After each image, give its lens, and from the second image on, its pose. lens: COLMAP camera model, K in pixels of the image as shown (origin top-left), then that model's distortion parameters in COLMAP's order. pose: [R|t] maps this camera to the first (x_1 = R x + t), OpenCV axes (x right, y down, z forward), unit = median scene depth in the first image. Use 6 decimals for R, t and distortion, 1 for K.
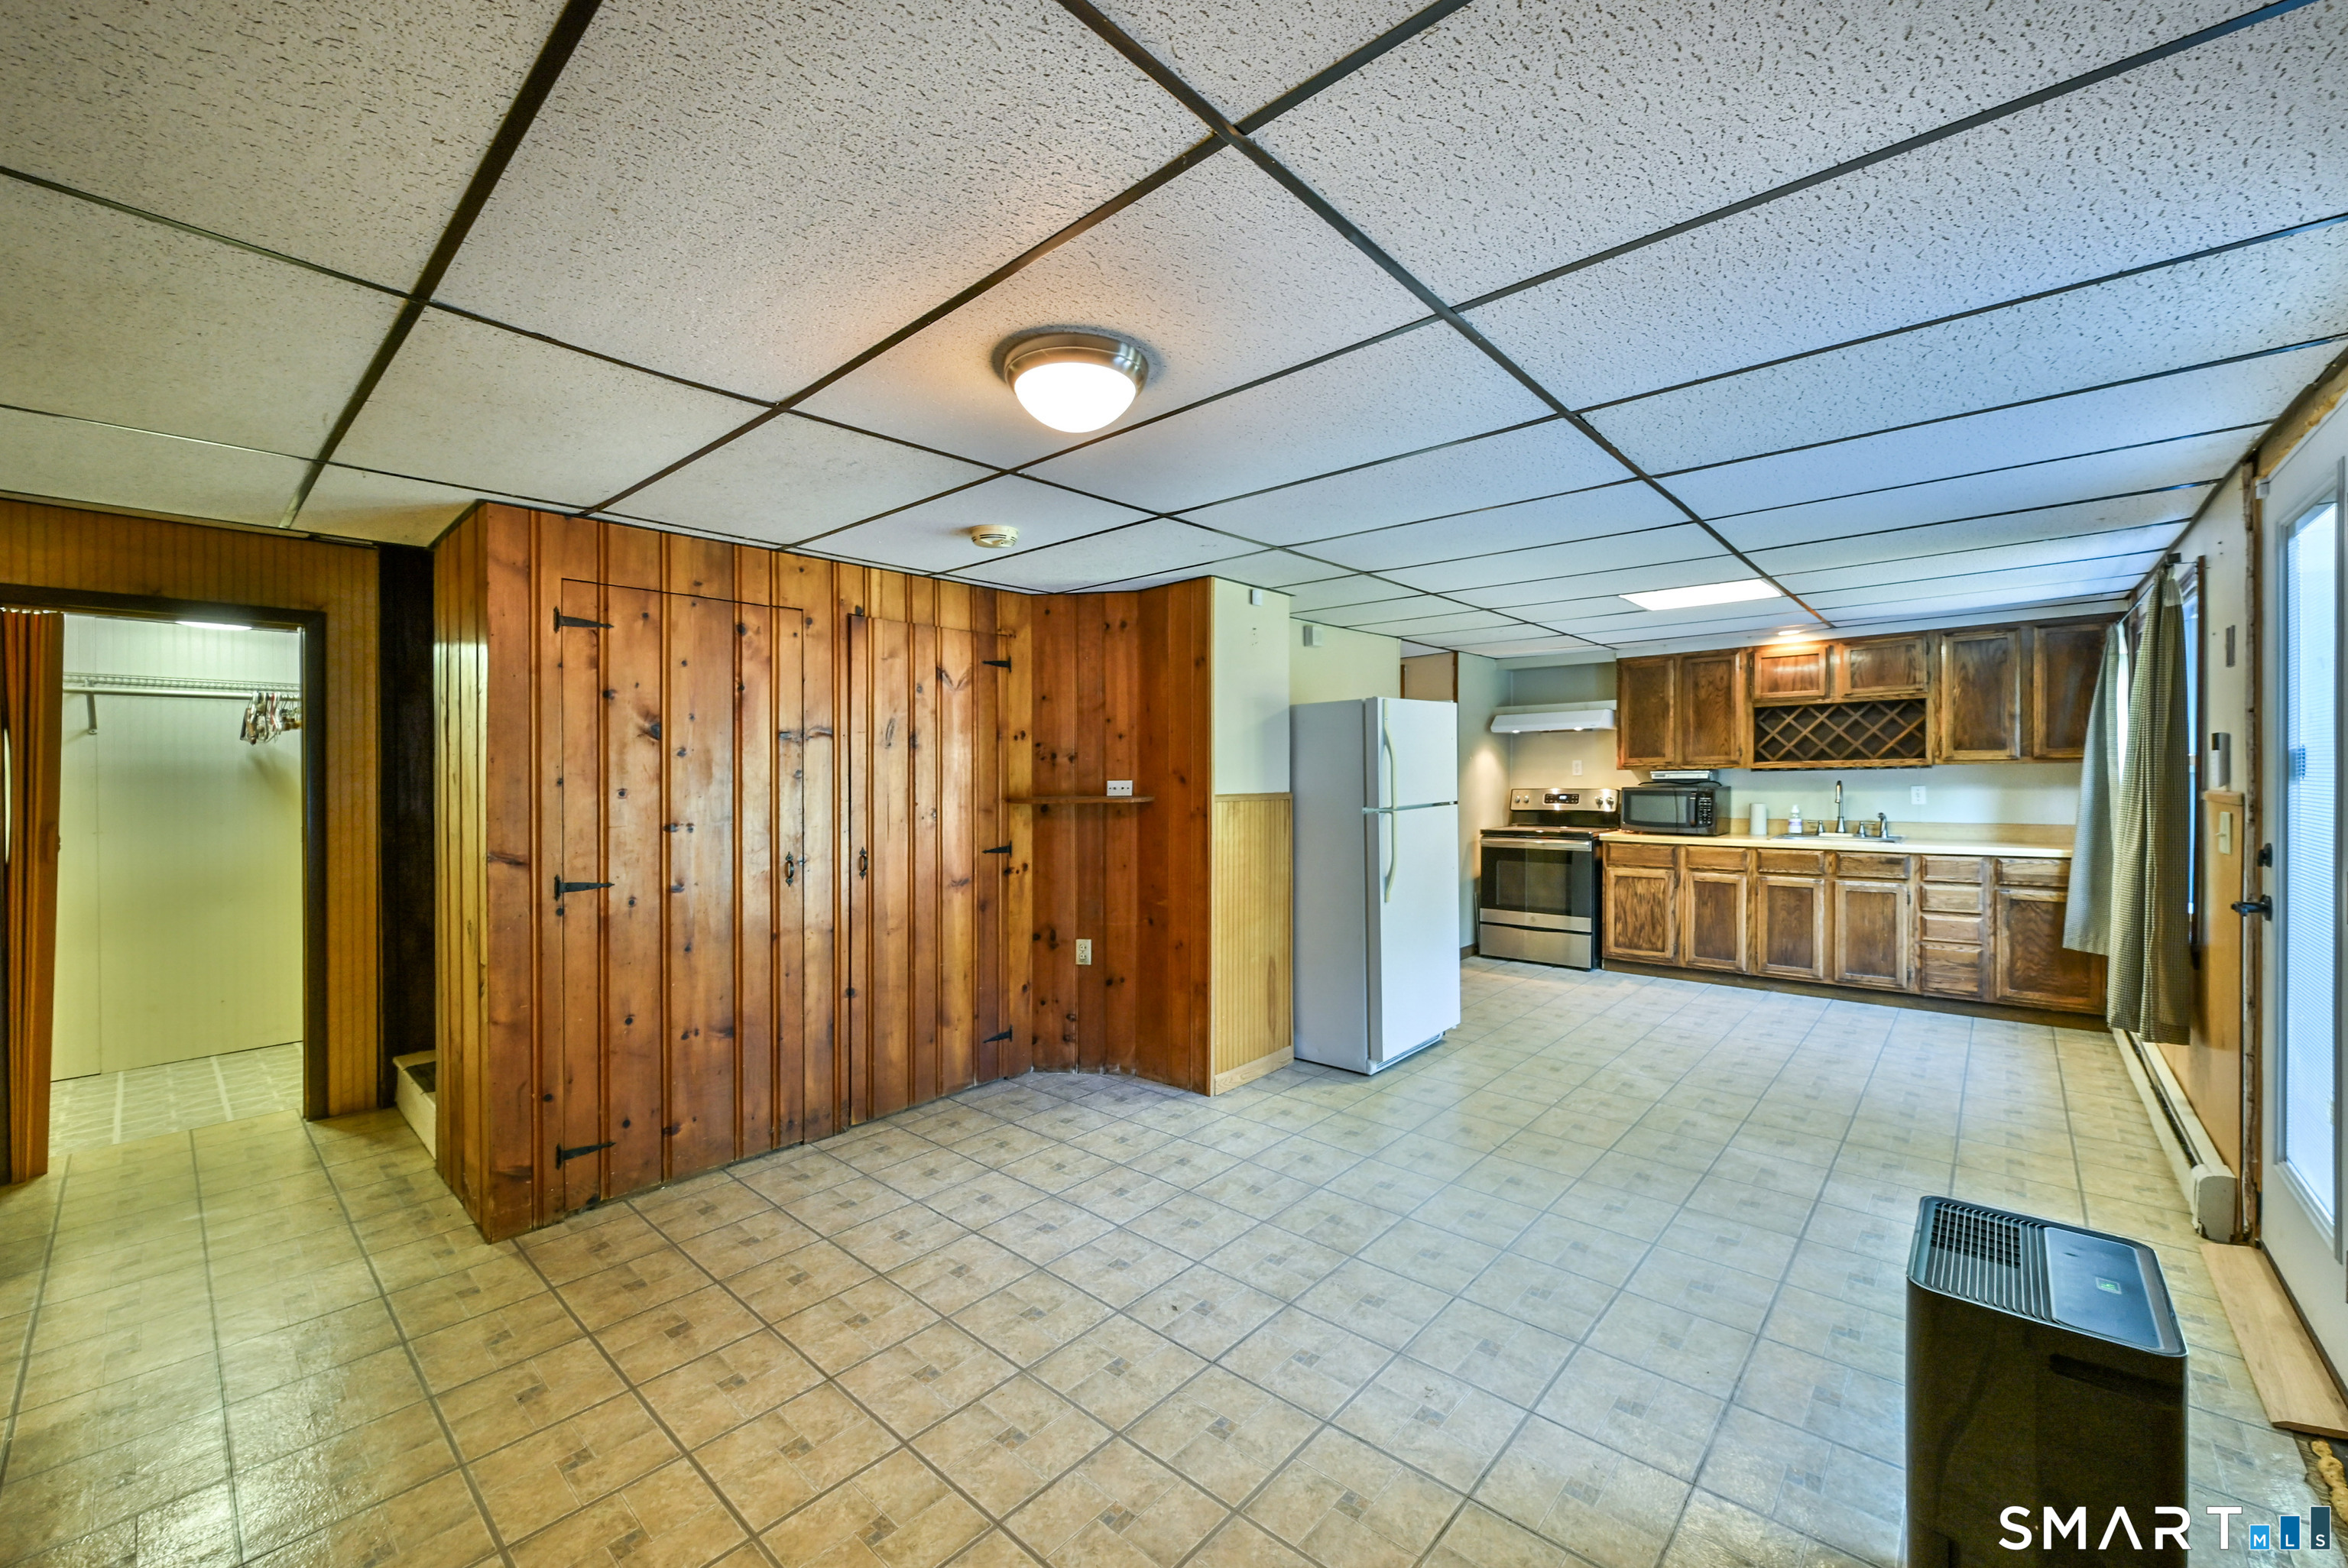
lens RADIAL K [[930.9, 0, 1161.4], [0, 930.9, 800.3], [0, 0, 1]] dist [0.000690, -0.000088]
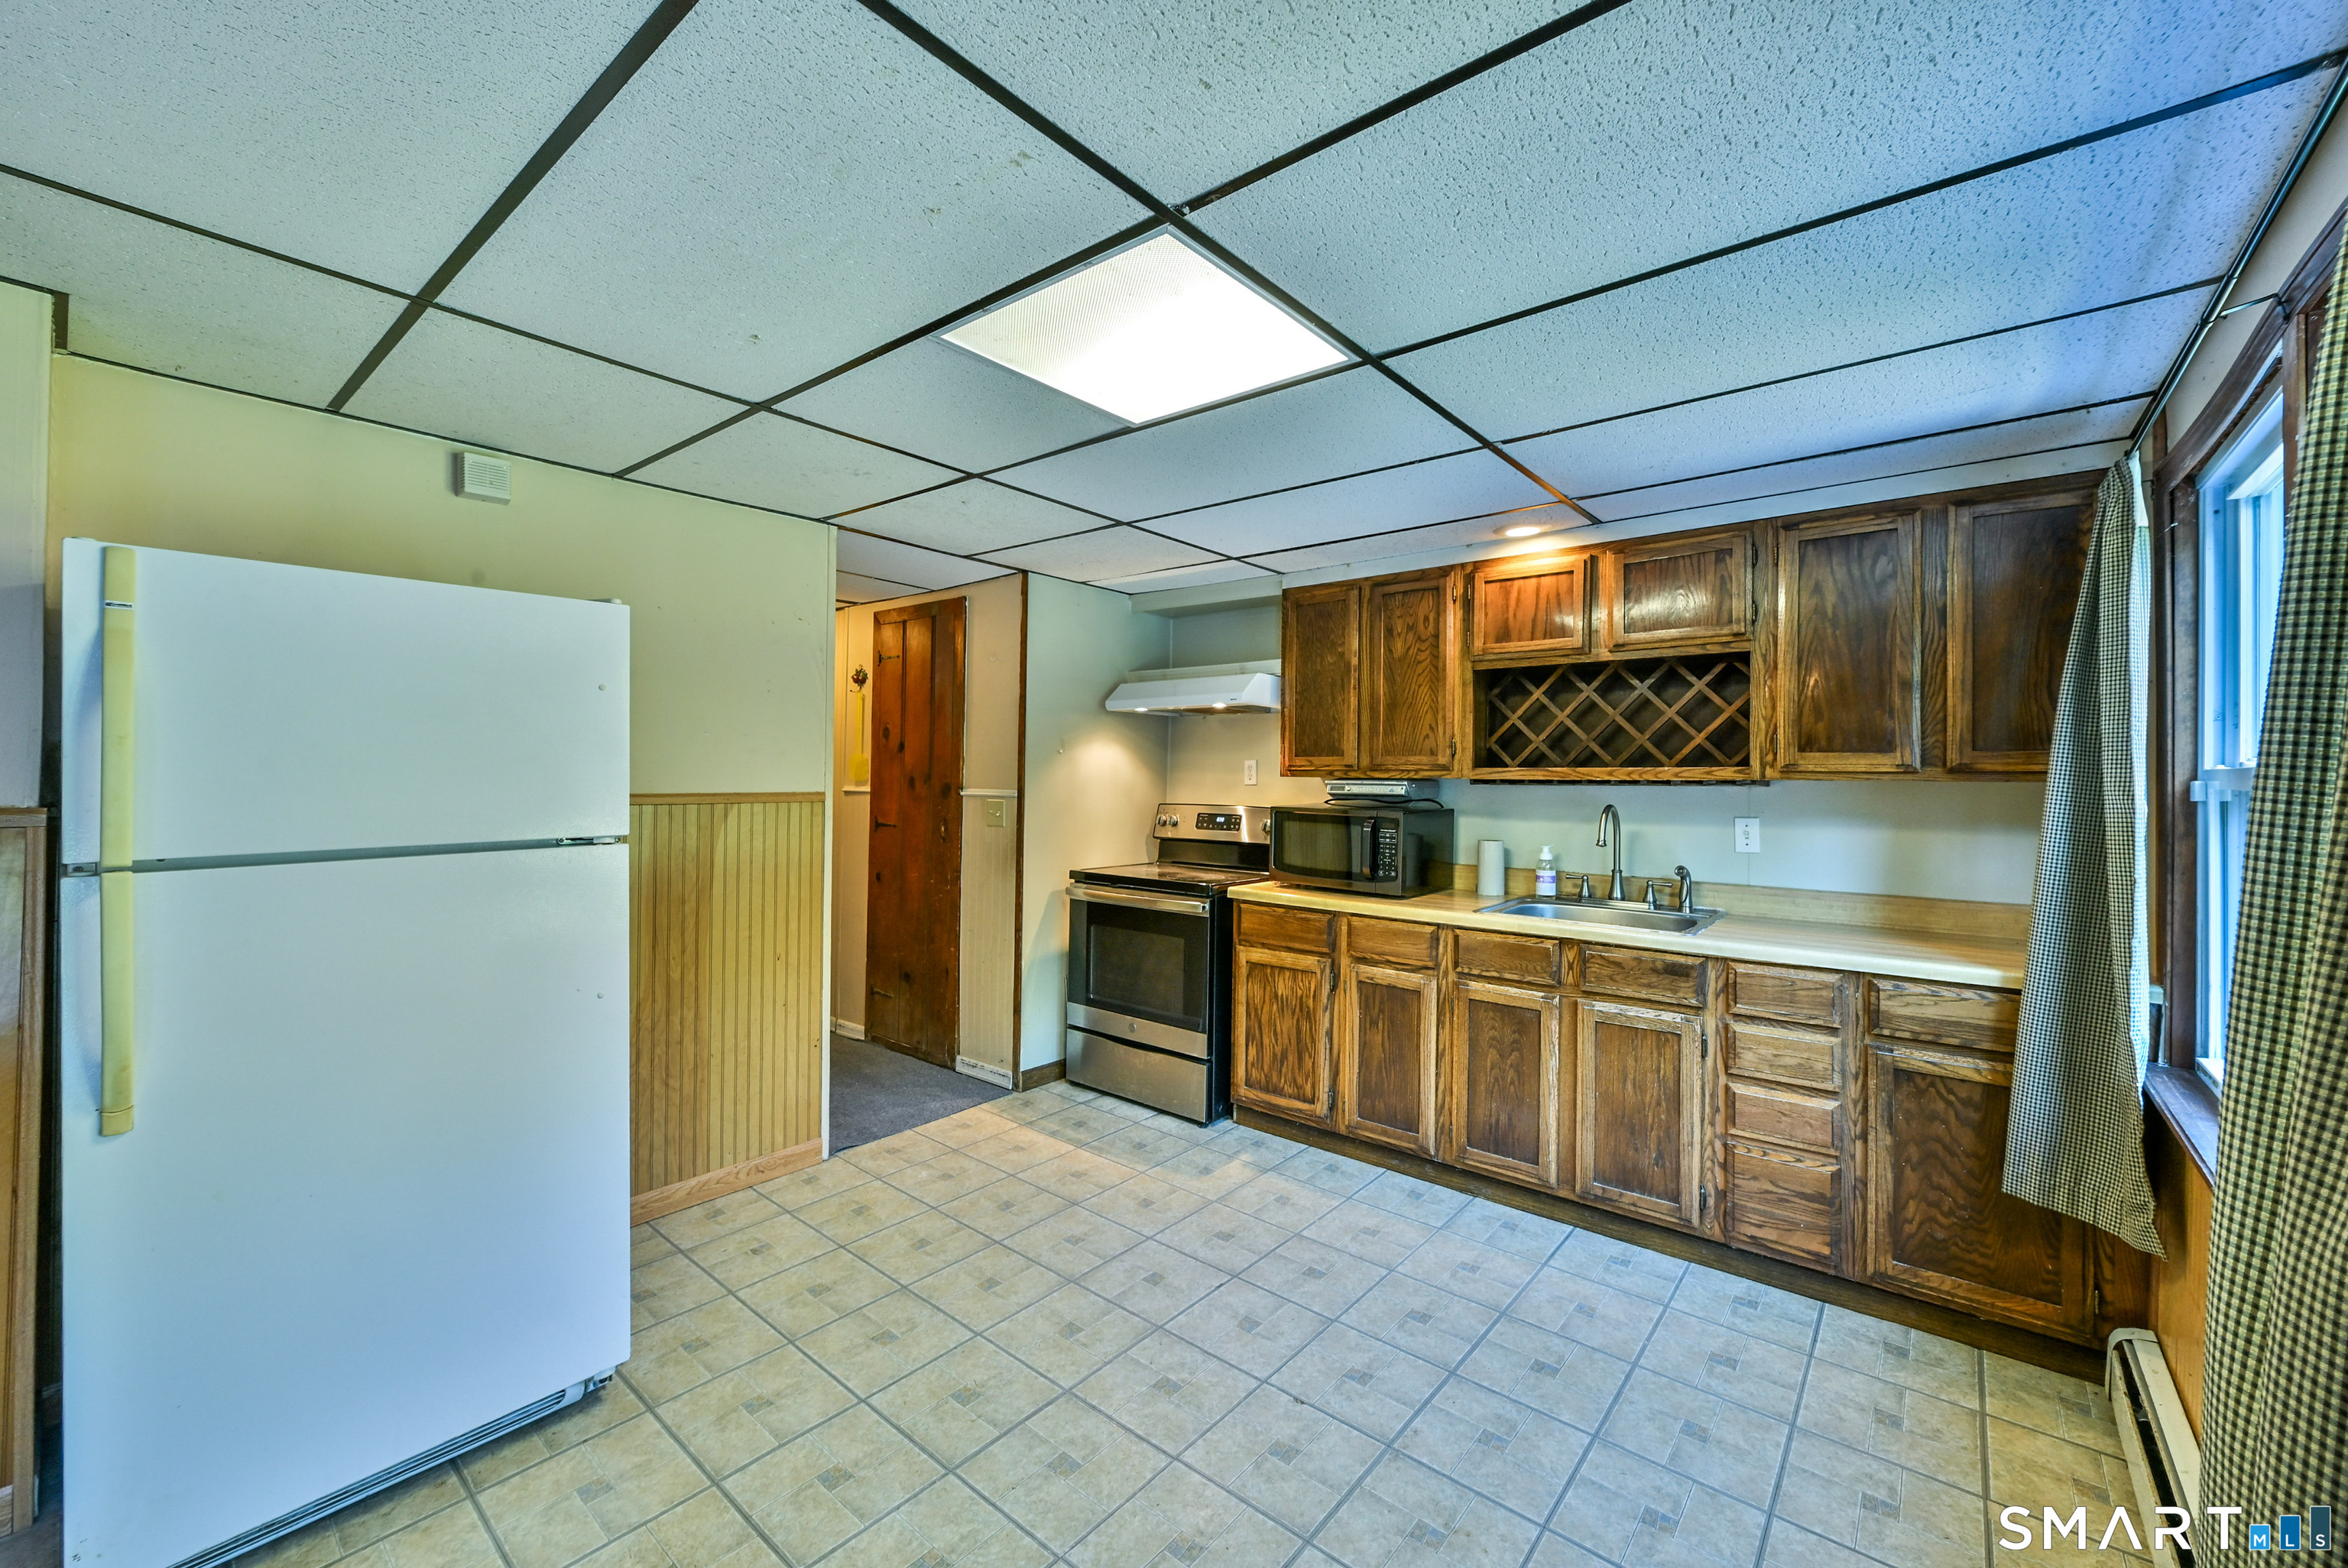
lens RADIAL K [[932.8, 0, 1174.0], [0, 932.8, 784.0], [0, 0, 1]] dist [0.000571, -0.000034]
pose [[0.998519, 0.027325, 0.047049, 0.461558], [-0.026217, 0.999368, -0.024014, -0.014130], [-0.047676, 0.022745, 0.998604, 0.480931]]
